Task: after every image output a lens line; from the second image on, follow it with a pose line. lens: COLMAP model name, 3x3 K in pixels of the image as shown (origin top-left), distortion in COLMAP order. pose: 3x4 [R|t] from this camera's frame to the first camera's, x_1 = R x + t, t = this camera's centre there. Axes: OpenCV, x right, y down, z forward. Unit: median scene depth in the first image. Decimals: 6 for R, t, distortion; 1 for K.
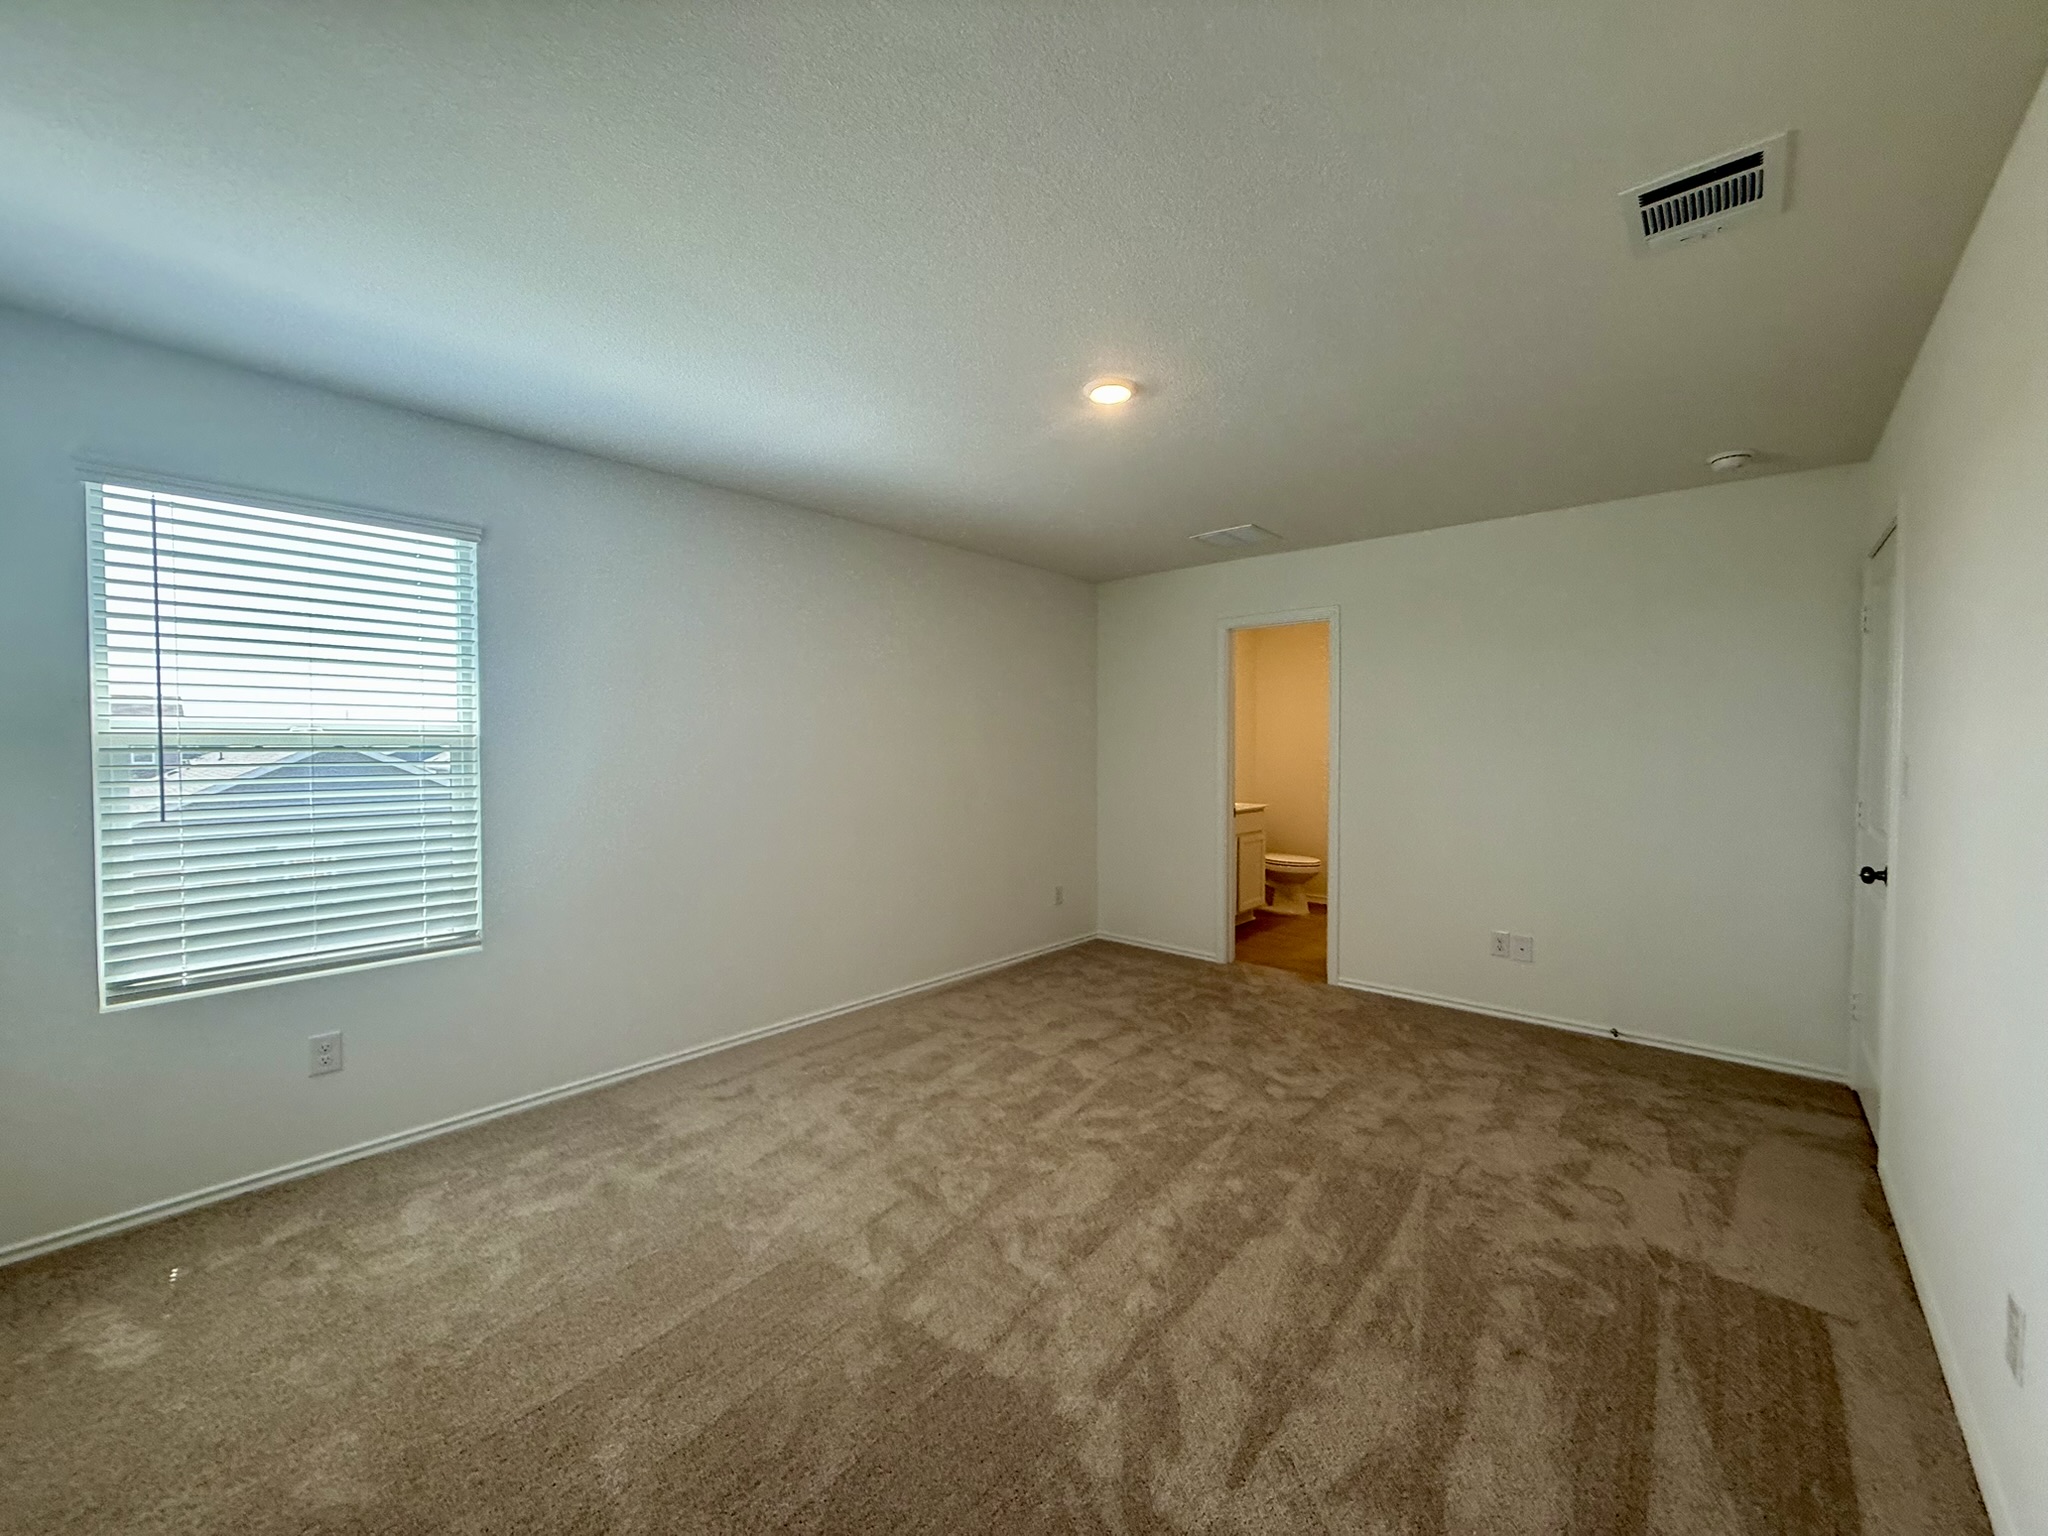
lens RADIAL K [[813.9, 0, 1024.0], [0, 813.9, 768.0], [0, 0, 1]] dist [0.000629, 0.000046]
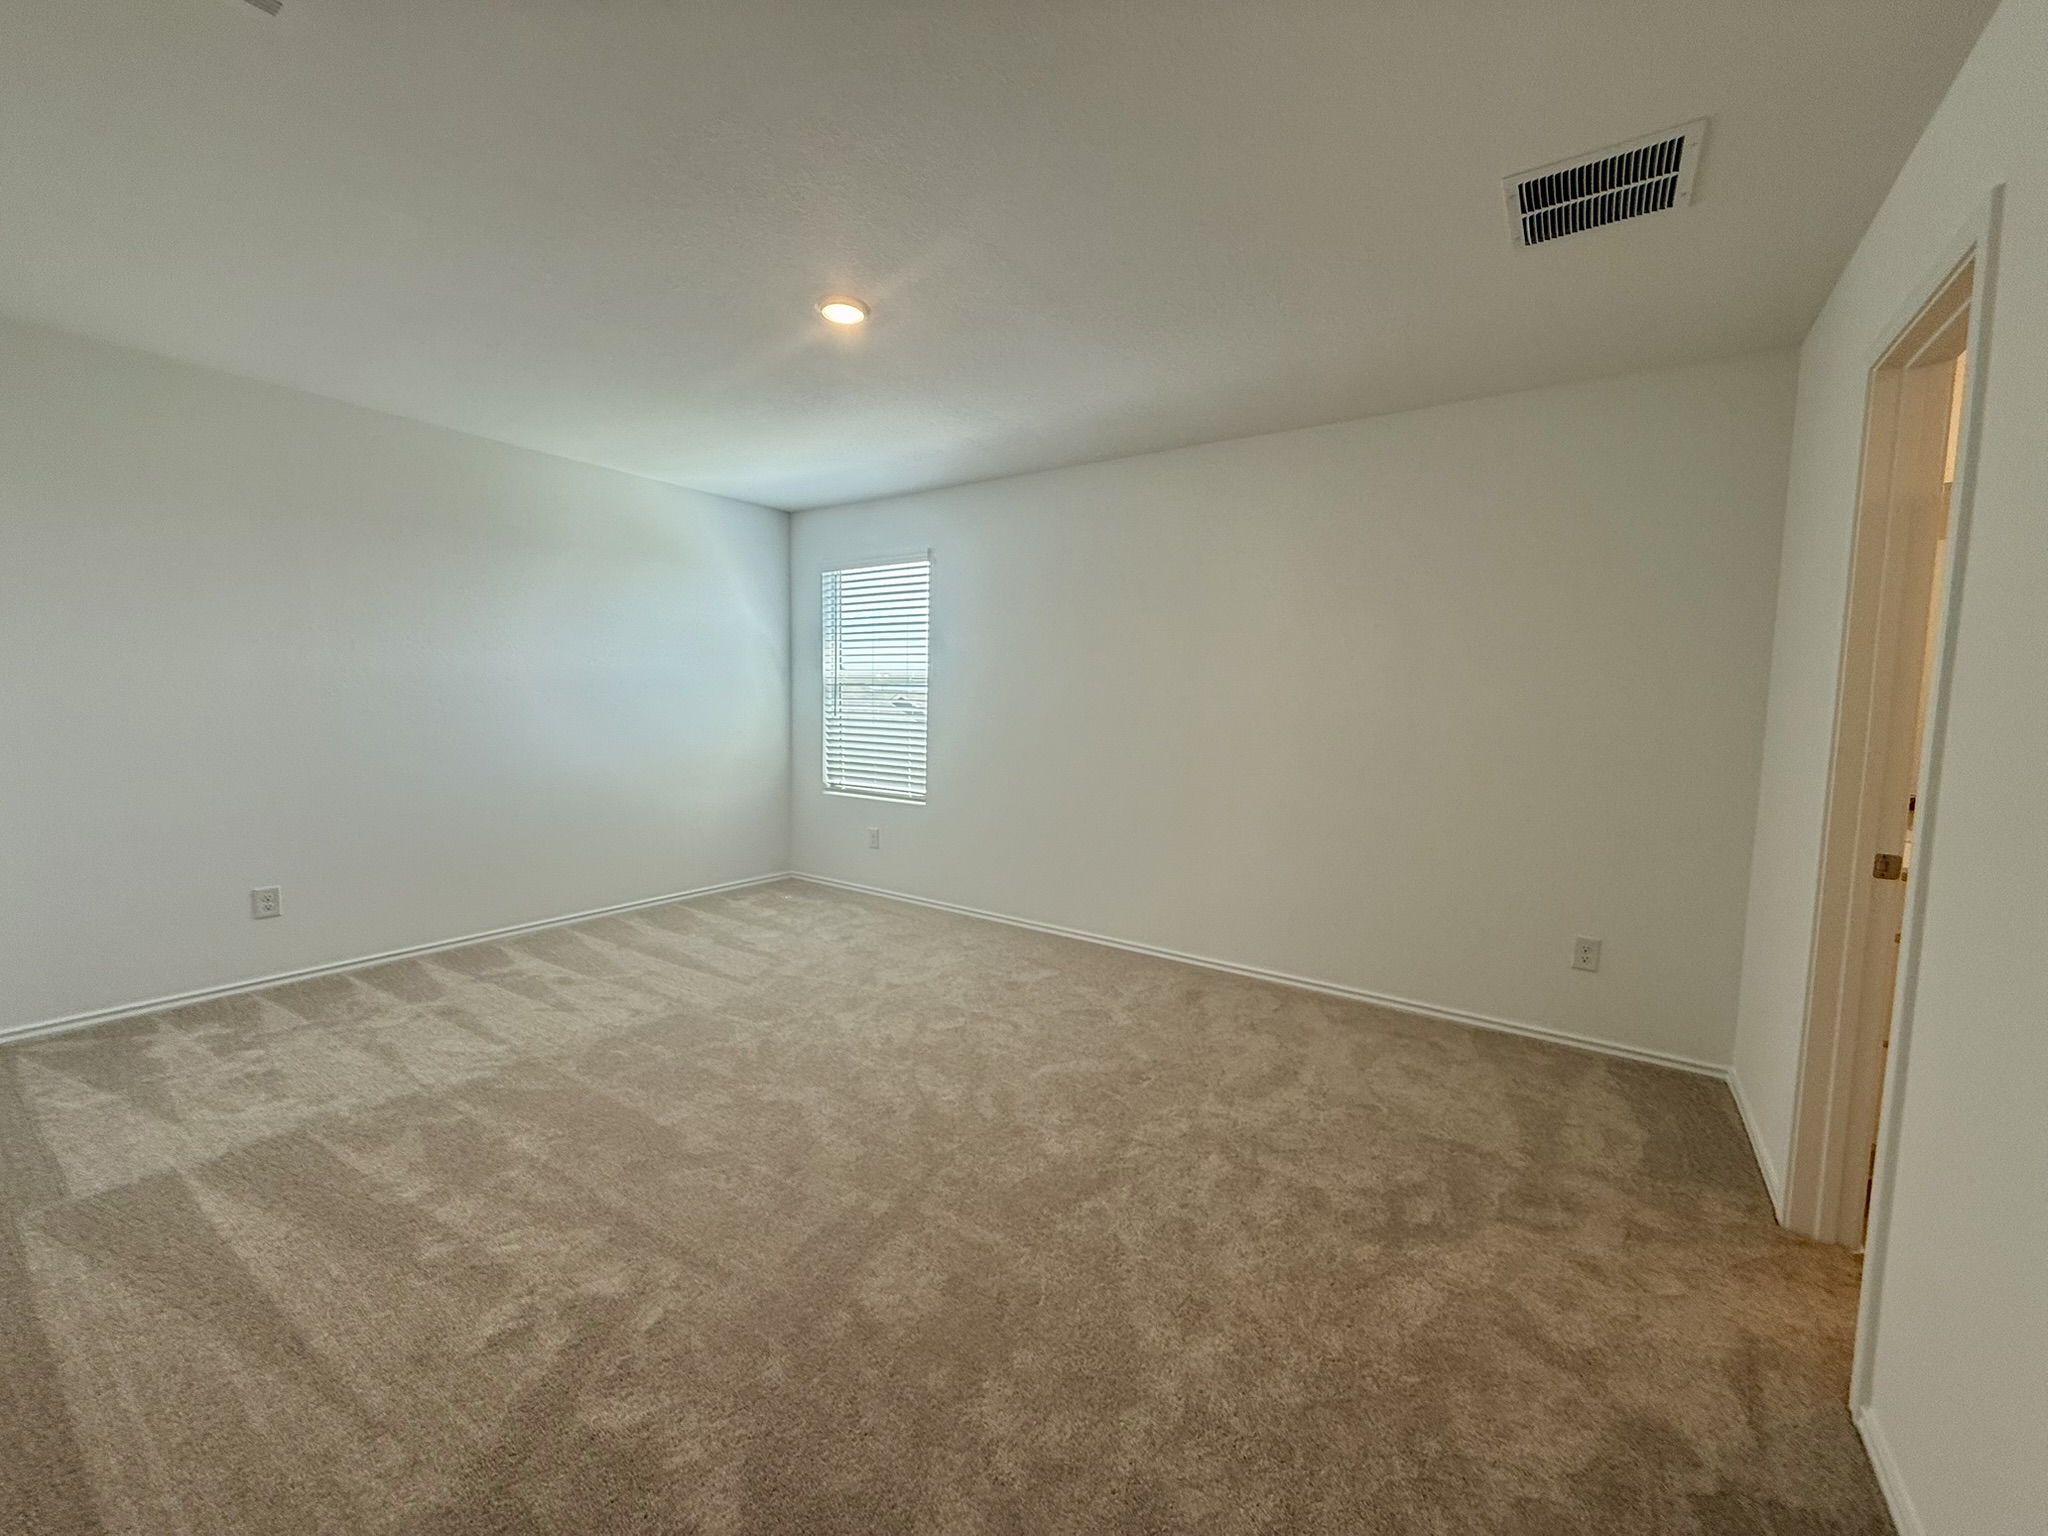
lens RADIAL K [[813.9, 0, 1024.0], [0, 813.9, 768.0], [0, 0, 1]] dist [0.000629, 0.000046]
pose [[0.108365, 0.085561, -0.990422, 1.072437], [-0.045437, 0.995674, 0.081043, -0.001198], [0.993072, 0.036219, 0.111784, 1.053622]]
